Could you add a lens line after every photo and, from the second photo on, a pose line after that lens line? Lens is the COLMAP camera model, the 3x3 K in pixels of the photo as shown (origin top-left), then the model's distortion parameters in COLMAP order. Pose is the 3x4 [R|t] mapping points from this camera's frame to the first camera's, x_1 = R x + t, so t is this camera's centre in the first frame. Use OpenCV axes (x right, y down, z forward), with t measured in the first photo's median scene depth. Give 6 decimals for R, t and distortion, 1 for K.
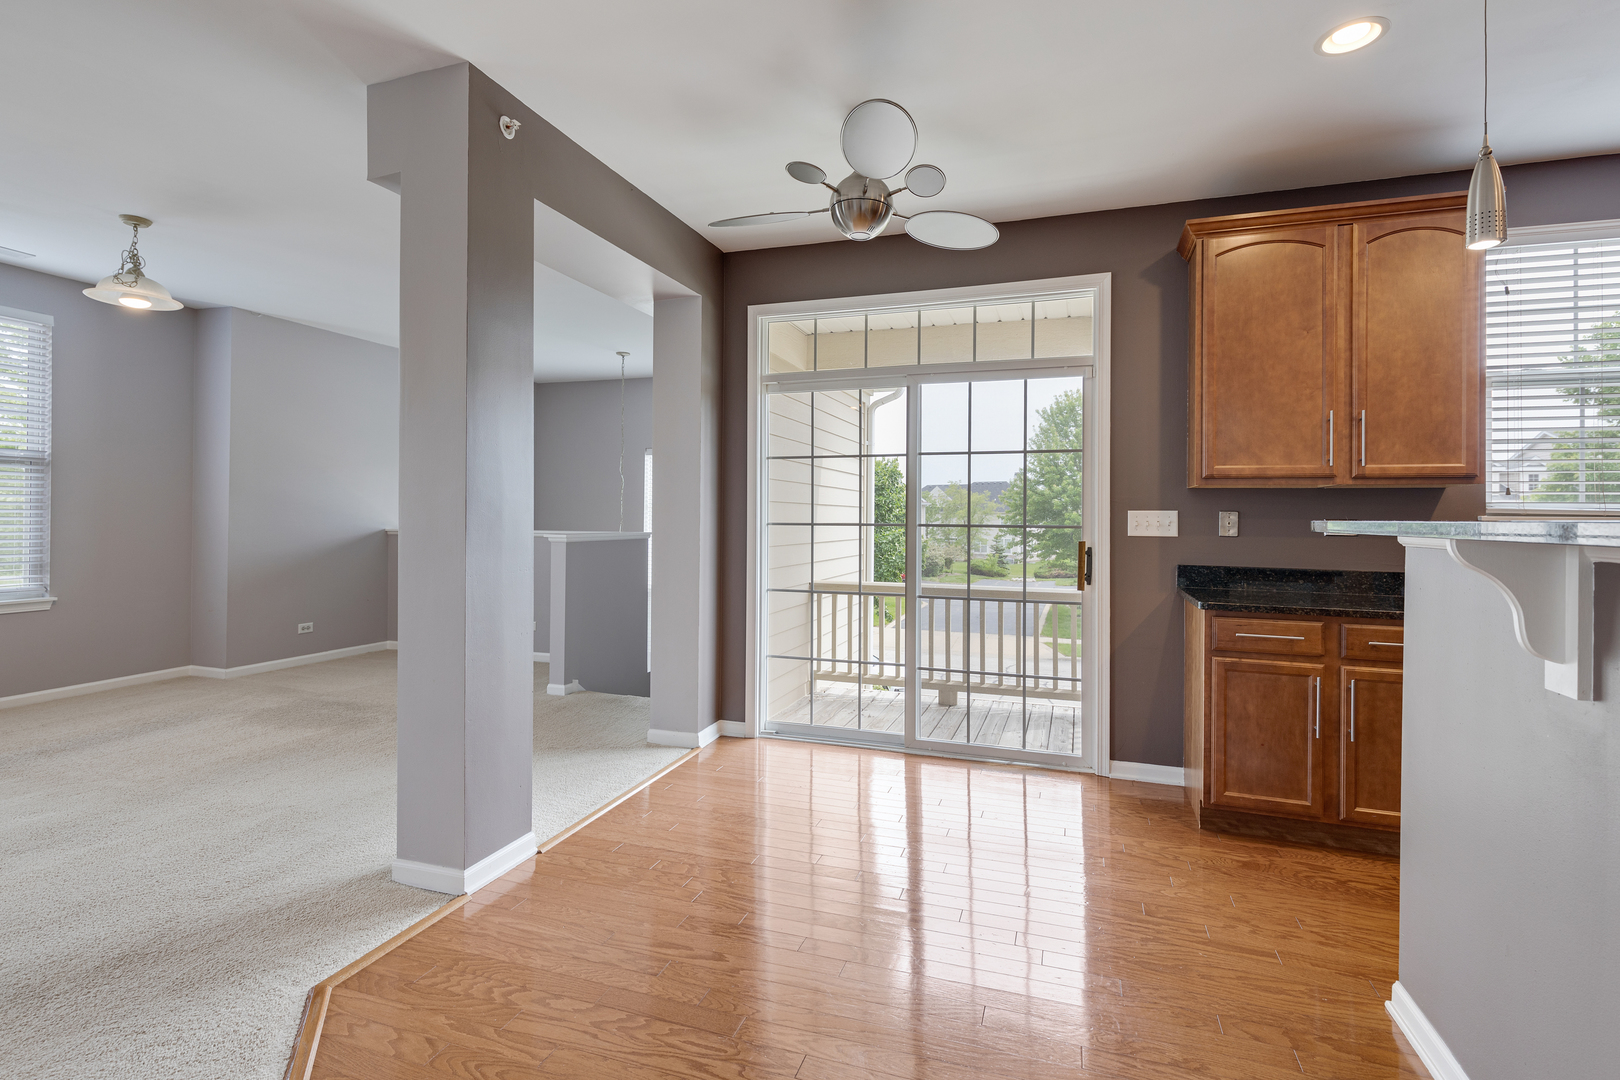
lens RADIAL K [[772.0, 0, 801.1], [0, 772.0, 504.6], [0, 0, 1]] dist [0.000990, -0.000398]
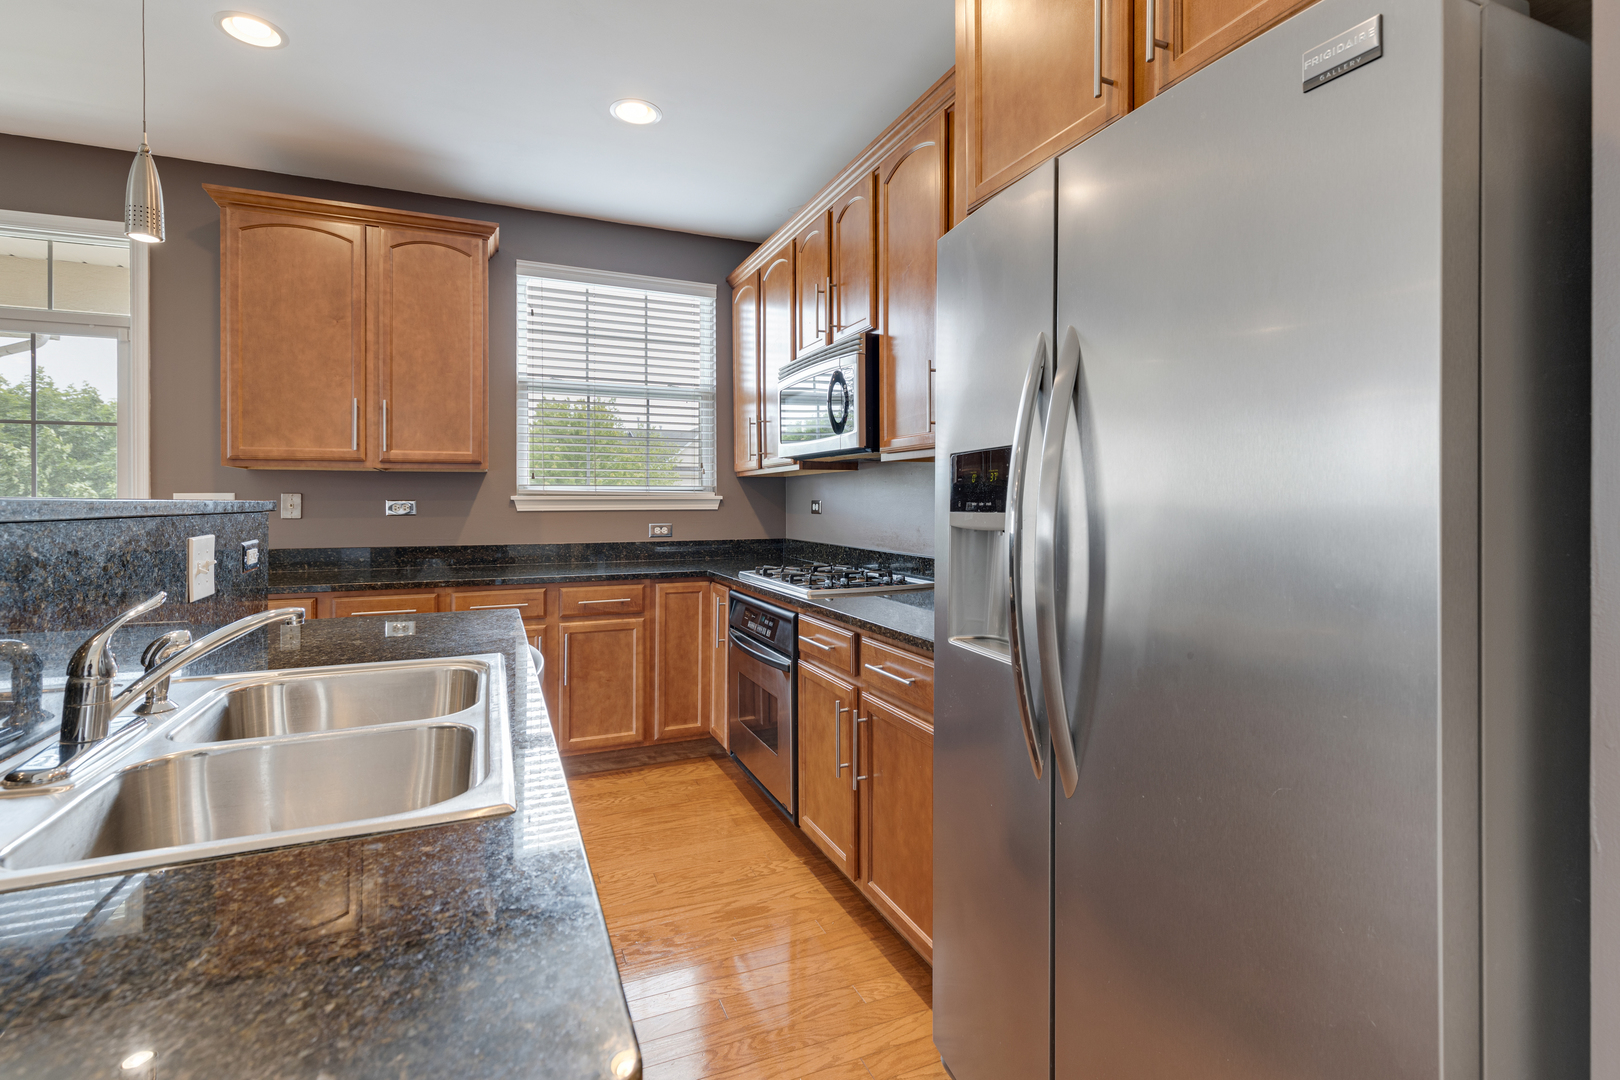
lens RADIAL K [[736.0, 0, 800.7], [0, 736.0, 506.4], [0, 0, 1]] dist [-0.000005, 0.000314]
pose [[0.737380, -0.017857, 0.675243, 0.435971], [0.001306, 0.999686, 0.025011, 0.003027], [-0.675477, -0.017561, 0.737172, -0.160350]]
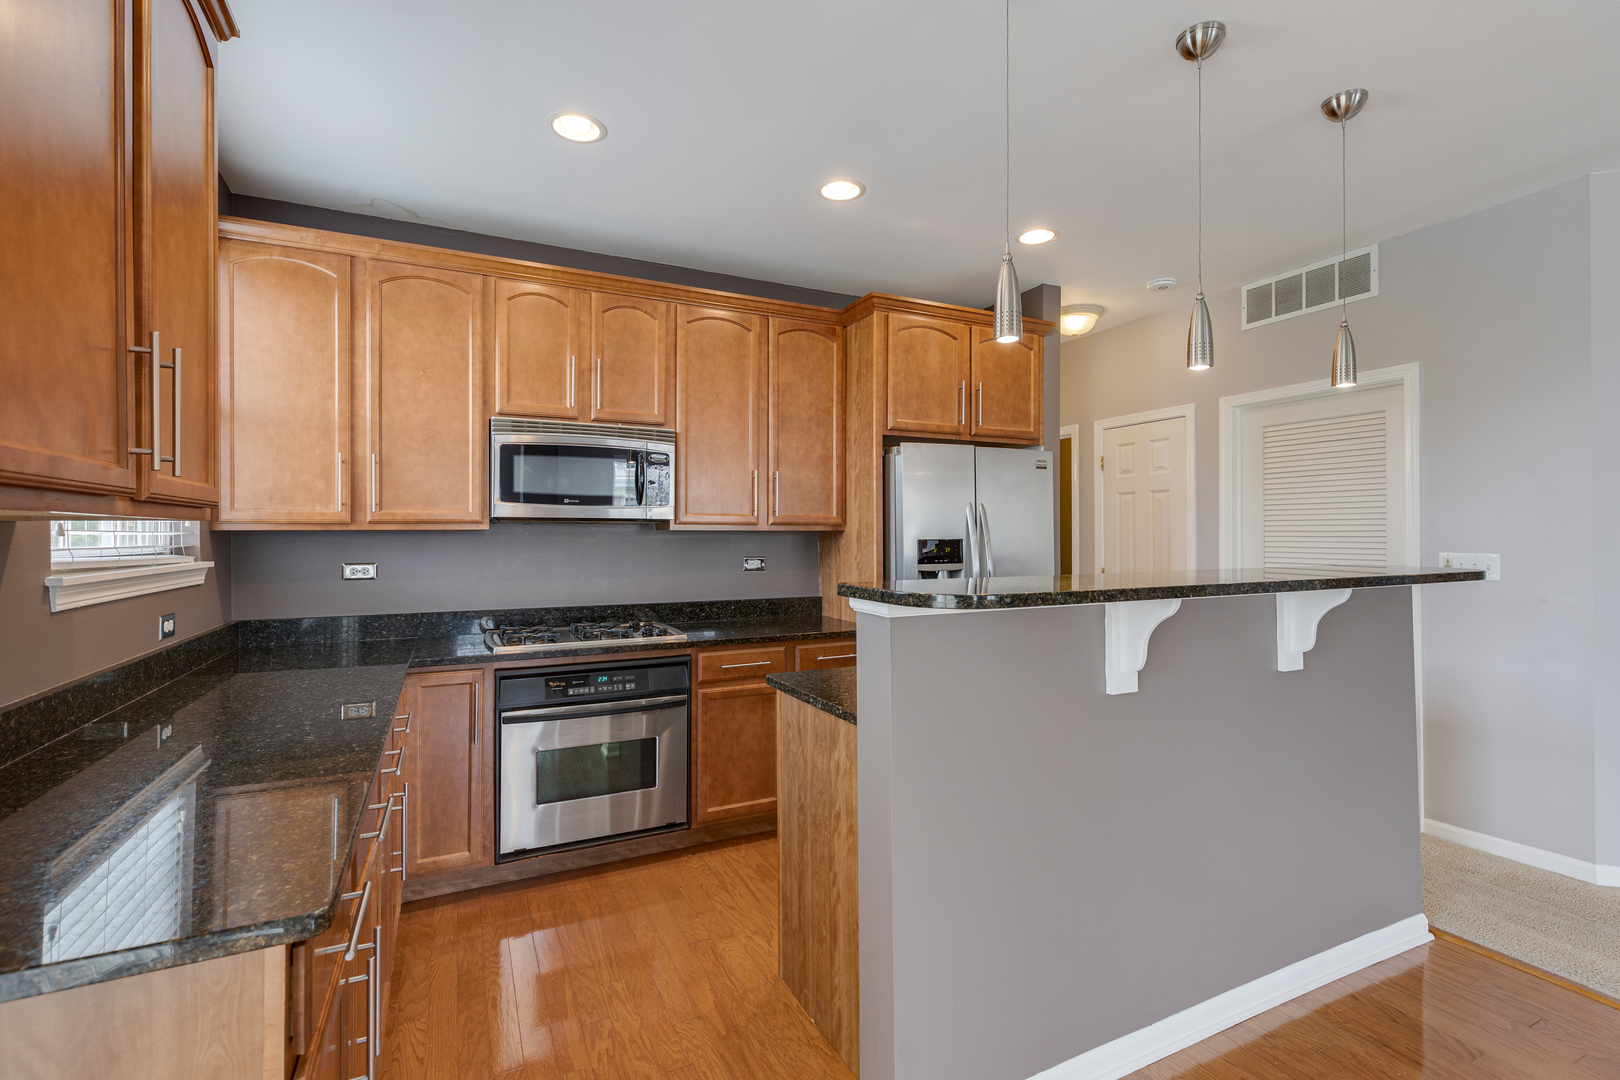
lens RADIAL K [[727.4, 0, 810.0], [0, 727.4, 540.0], [0, 0, 1]] dist [0.000907, 0.000049]
pose [[-0.711122, -0.009583, 0.703003, 0.176844], [-0.011292, 0.999934, 0.002208, -0.016747], [-0.702978, -0.006368, -0.711183, 1.001202]]
